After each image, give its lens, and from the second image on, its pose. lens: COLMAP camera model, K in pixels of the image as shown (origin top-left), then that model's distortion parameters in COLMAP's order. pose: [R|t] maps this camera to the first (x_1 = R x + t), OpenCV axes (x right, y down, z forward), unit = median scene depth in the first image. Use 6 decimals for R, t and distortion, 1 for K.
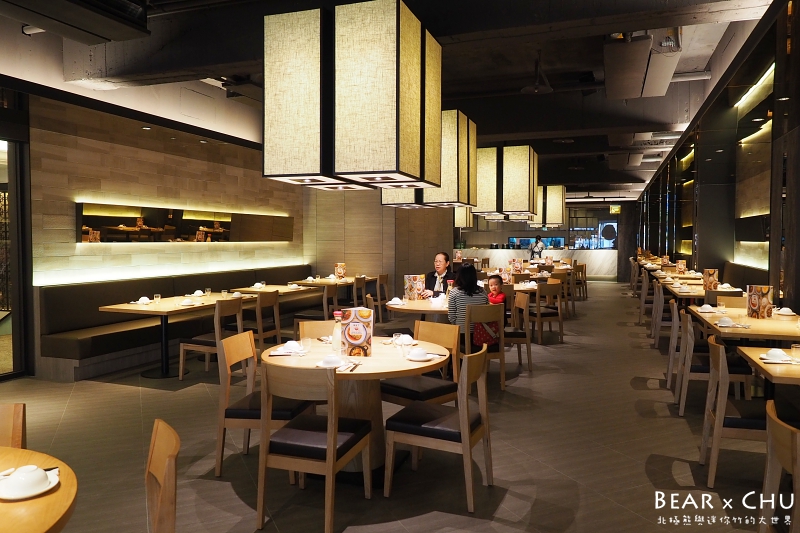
lens RADIAL K [[582.3, 0, 400.0], [0, 582.3, 266.5], [0, 0, 1]] dist [-0.010870, 0.000589]
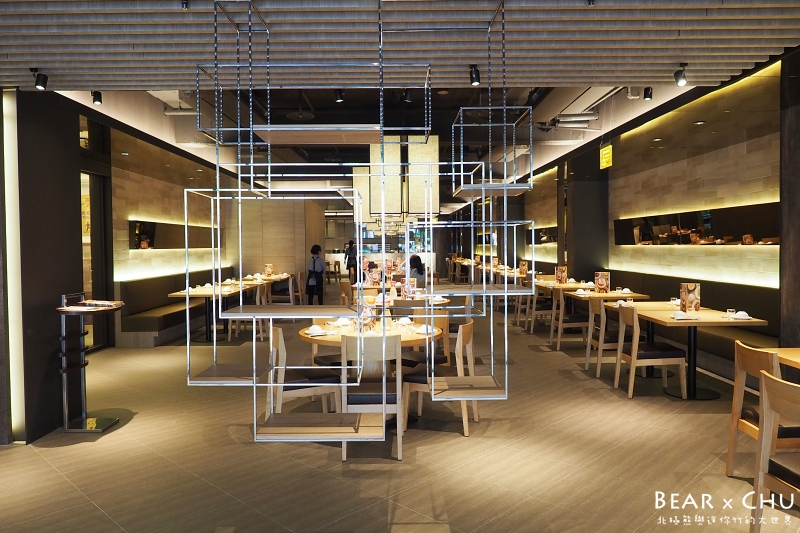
lens RADIAL K [[582.3, 0, 400.0], [0, 582.3, 266.5], [0, 0, 1]] dist [-0.010870, 0.000589]
pose [[0.934353, -0.022420, 0.355642, -0.437315], [0.026551, 0.999625, -0.006739, 0.023783], [-0.355357, 0.015739, 0.934598, -0.474745]]
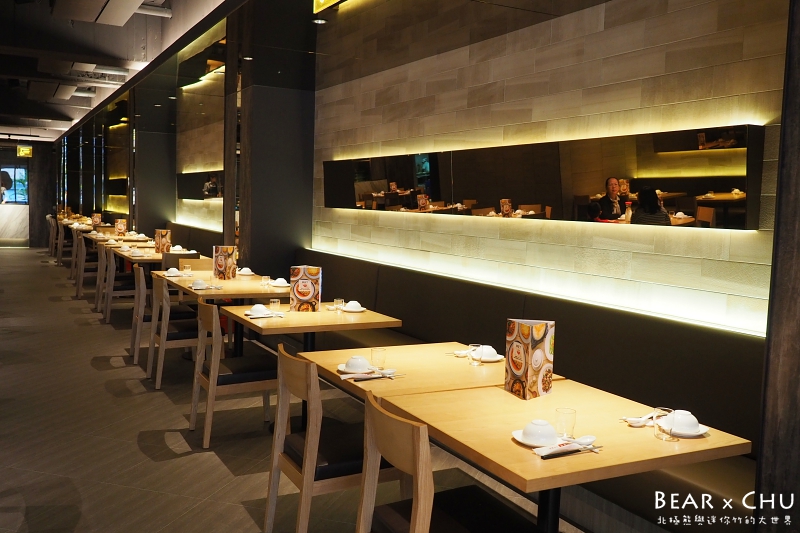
lens RADIAL K [[745.8, 0, 400.0], [0, 745.8, 266.5], [0, 0, 1]] dist [0.008404, 0.003879]
pose [[0.666333, -0.037921, 0.744689, -0.095136], [-0.001075, 0.998656, 0.051815, 0.001366], [-0.745653, -0.035326, 0.665397, -0.046198]]
